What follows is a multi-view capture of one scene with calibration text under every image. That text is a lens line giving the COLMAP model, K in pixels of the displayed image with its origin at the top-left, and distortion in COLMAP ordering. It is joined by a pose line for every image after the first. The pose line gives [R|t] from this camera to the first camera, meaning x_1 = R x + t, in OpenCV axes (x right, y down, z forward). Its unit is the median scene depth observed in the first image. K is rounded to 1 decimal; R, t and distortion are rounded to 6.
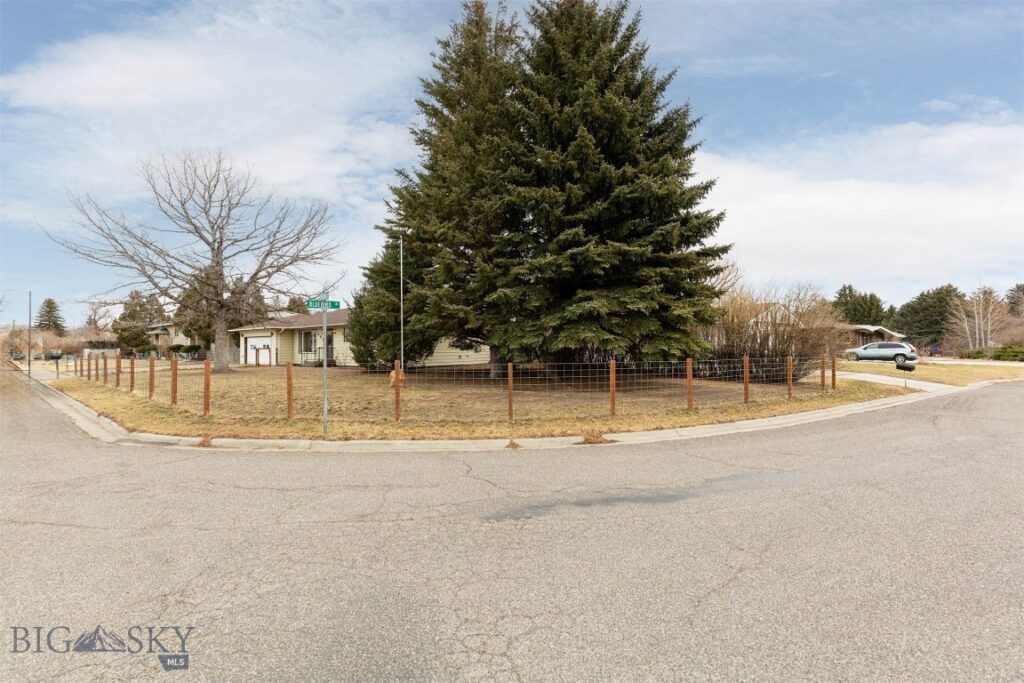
lens RADIAL K [[467.1, 0, 513.1], [0, 467.1, 342.6], [0, 0, 1]] dist [-0.000254, -0.000445]
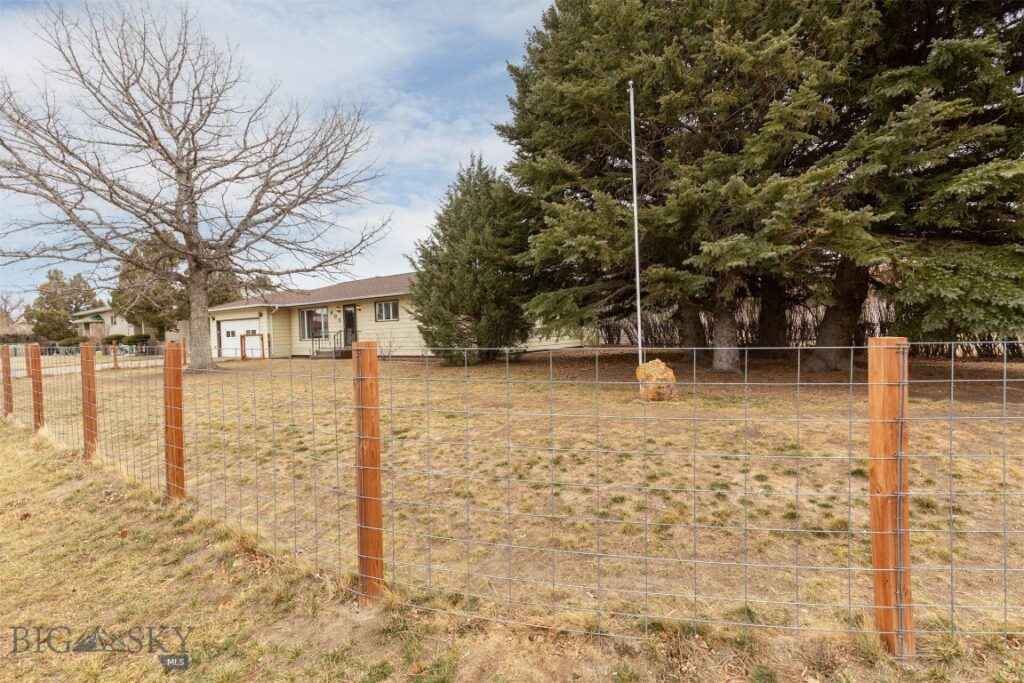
lens RADIAL K [[467.1, 0, 515.2], [0, 467.1, 344.4], [0, 0, 1]] dist [-0.000254, -0.000445]
pose [[0.995466, -0.027027, 0.091194, -0.186350], [0.023742, 0.999036, 0.036917, 0.009886], [-0.092104, -0.034584, 0.995149, 0.238747]]
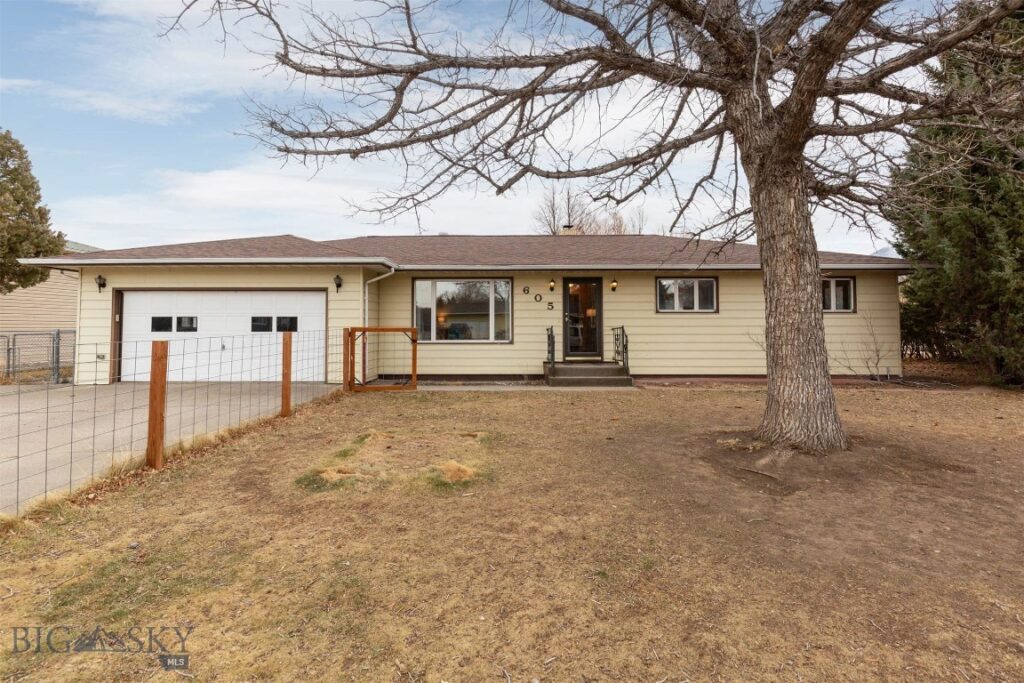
lens RADIAL K [[467.1, 0, 528.0], [0, 467.1, 314.1], [0, 0, 1]] dist [-0.000254, -0.000445]
pose [[0.775959, 0.022101, 0.630396, -0.592106], [-0.009322, 0.999679, -0.023573, 0.008269], [-0.630715, 0.012415, 0.775916, 0.657767]]
